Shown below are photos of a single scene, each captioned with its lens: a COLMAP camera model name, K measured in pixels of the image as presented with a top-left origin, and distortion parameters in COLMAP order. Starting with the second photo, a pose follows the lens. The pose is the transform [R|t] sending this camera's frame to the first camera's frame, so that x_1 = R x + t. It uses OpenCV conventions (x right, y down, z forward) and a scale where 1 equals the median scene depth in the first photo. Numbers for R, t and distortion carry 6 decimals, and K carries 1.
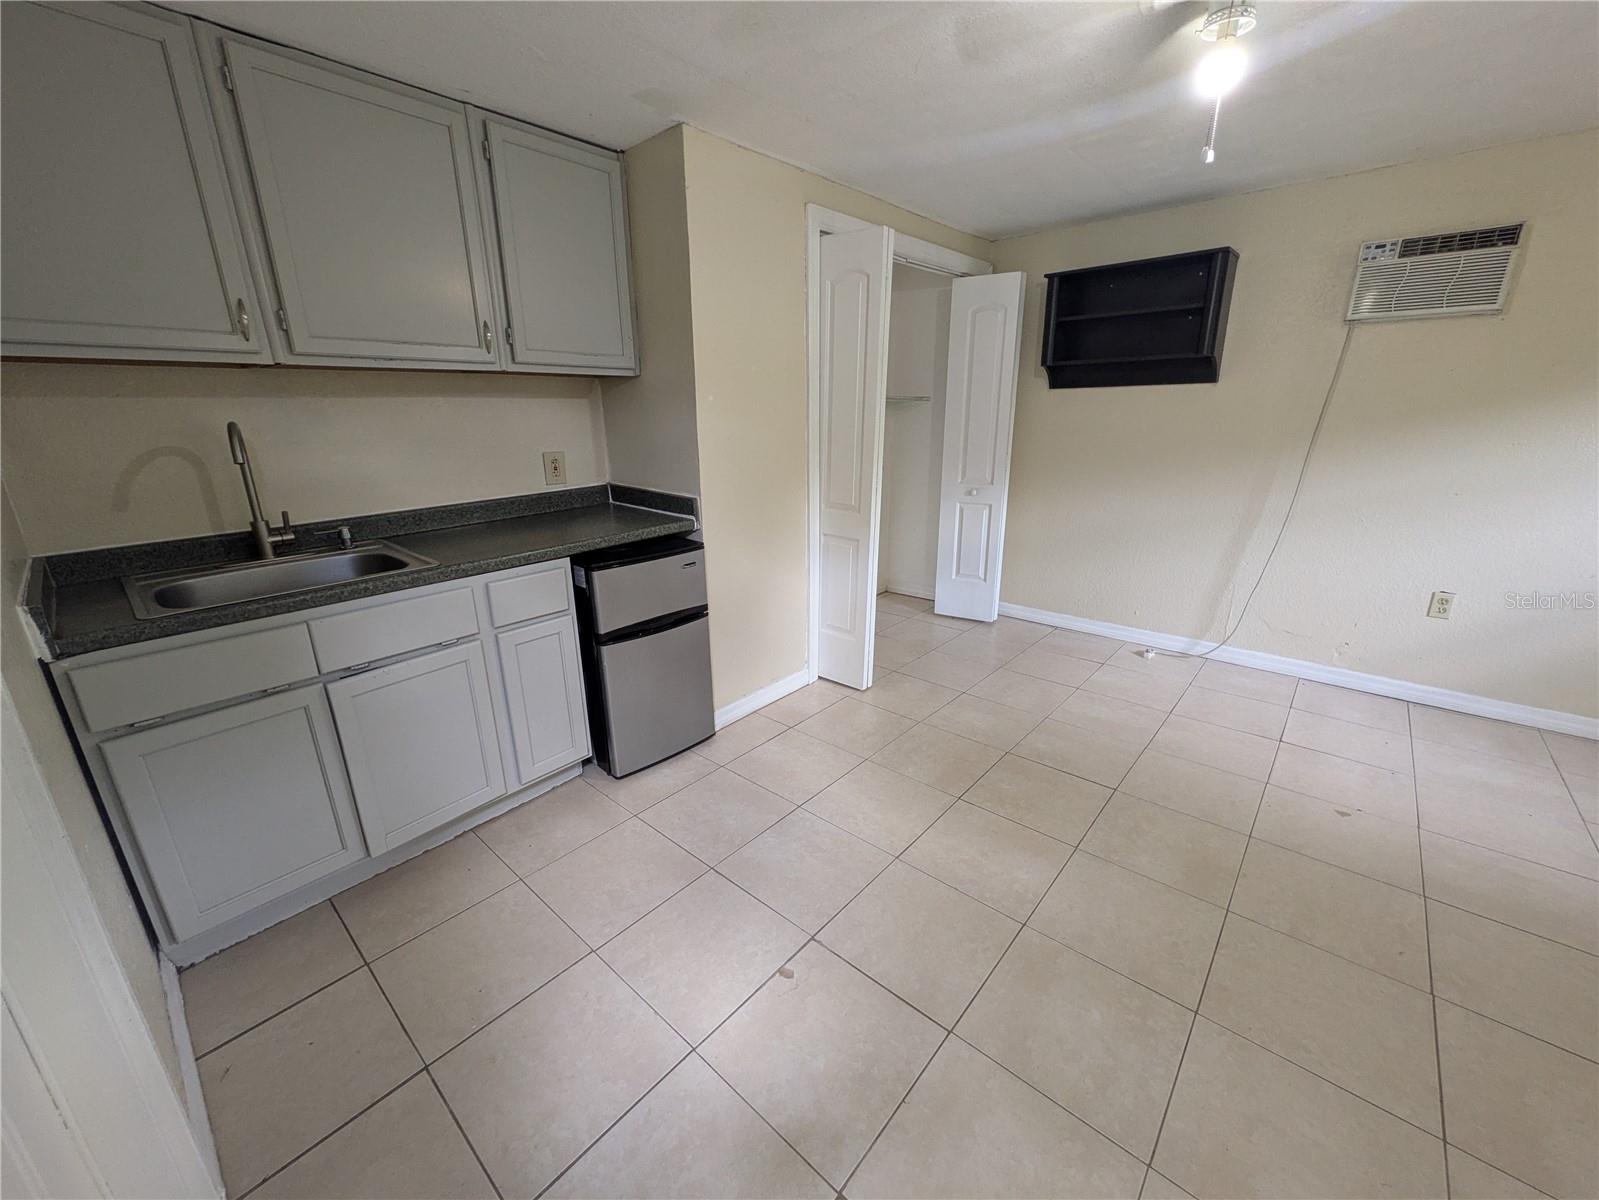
lens RADIAL K [[633.2, 0, 798.9], [0, 633.2, 599.5], [0, 0, 1]] dist [0.002096, 0.000069]
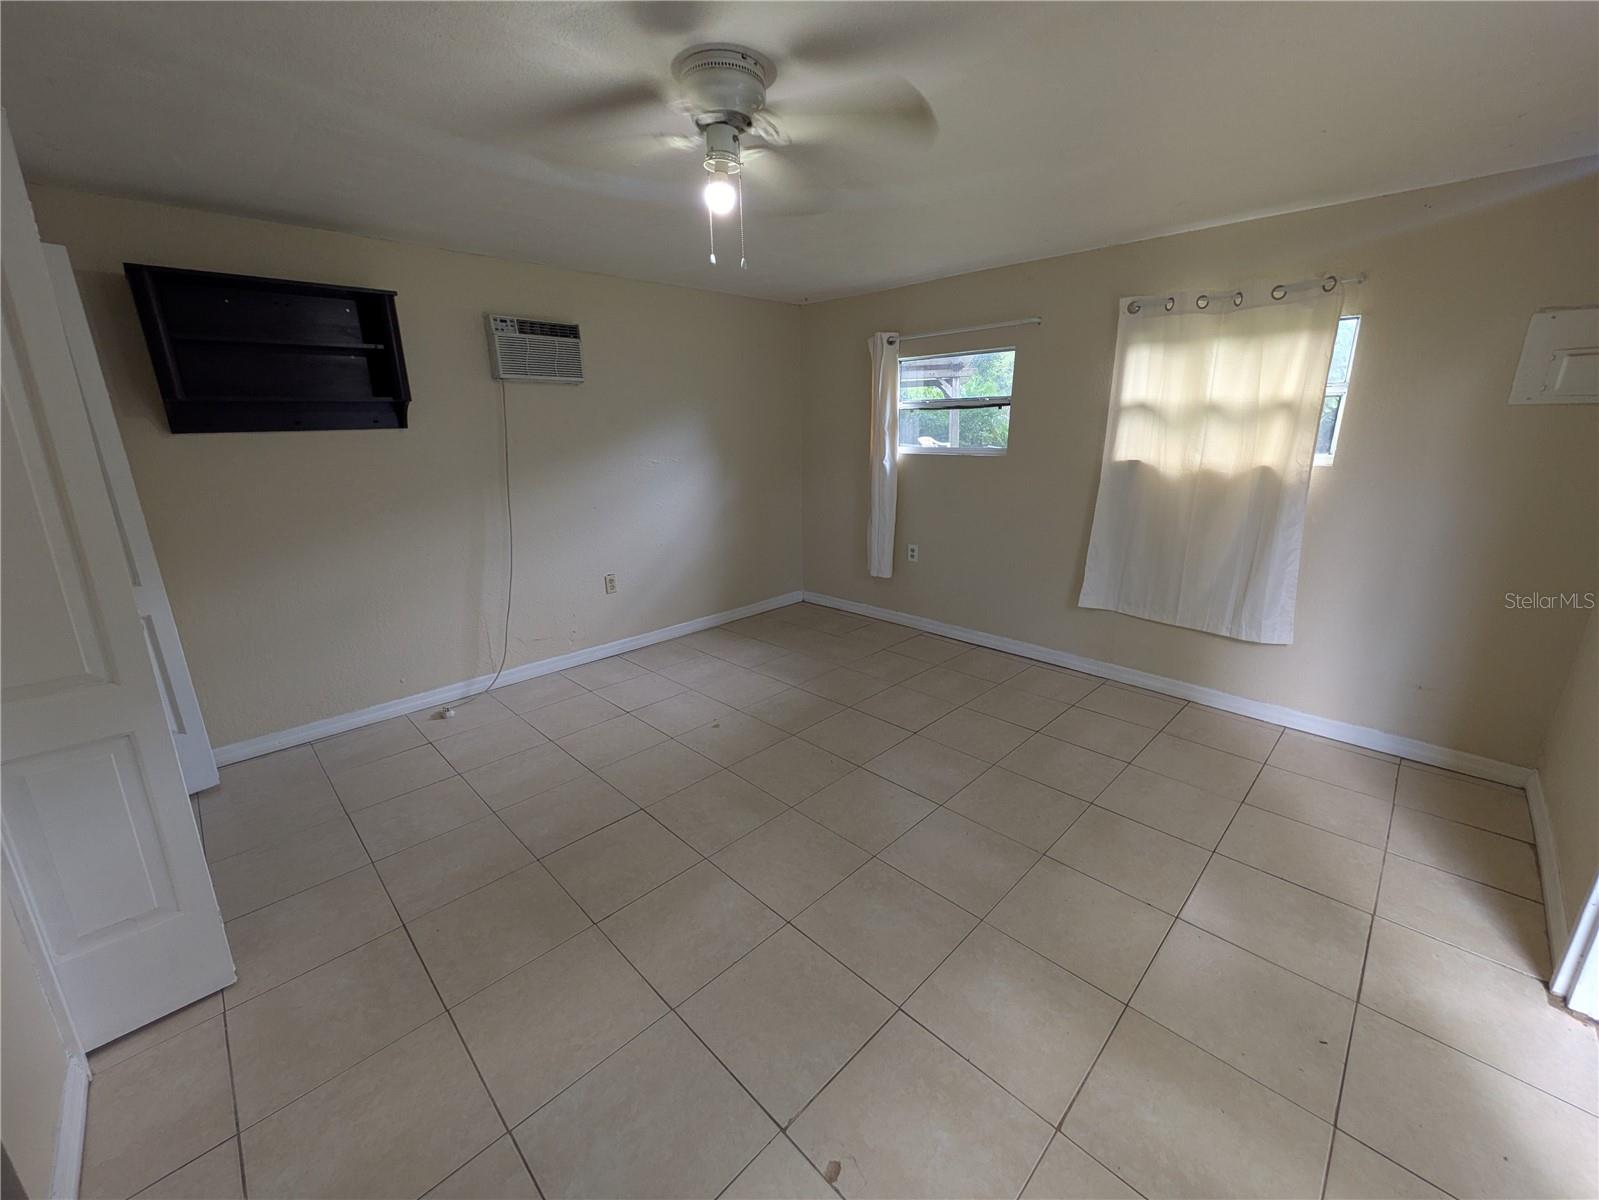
lens RADIAL K [[633.2, 0, 798.9], [0, 633.2, 599.5], [0, 0, 1]] dist [0.002096, 0.000069]
pose [[0.063100, -0.254680, 0.964964, -0.313135], [0.305661, 0.925358, 0.224240, -0.135951], [-0.950047, 0.280802, 0.136236, 0.378531]]
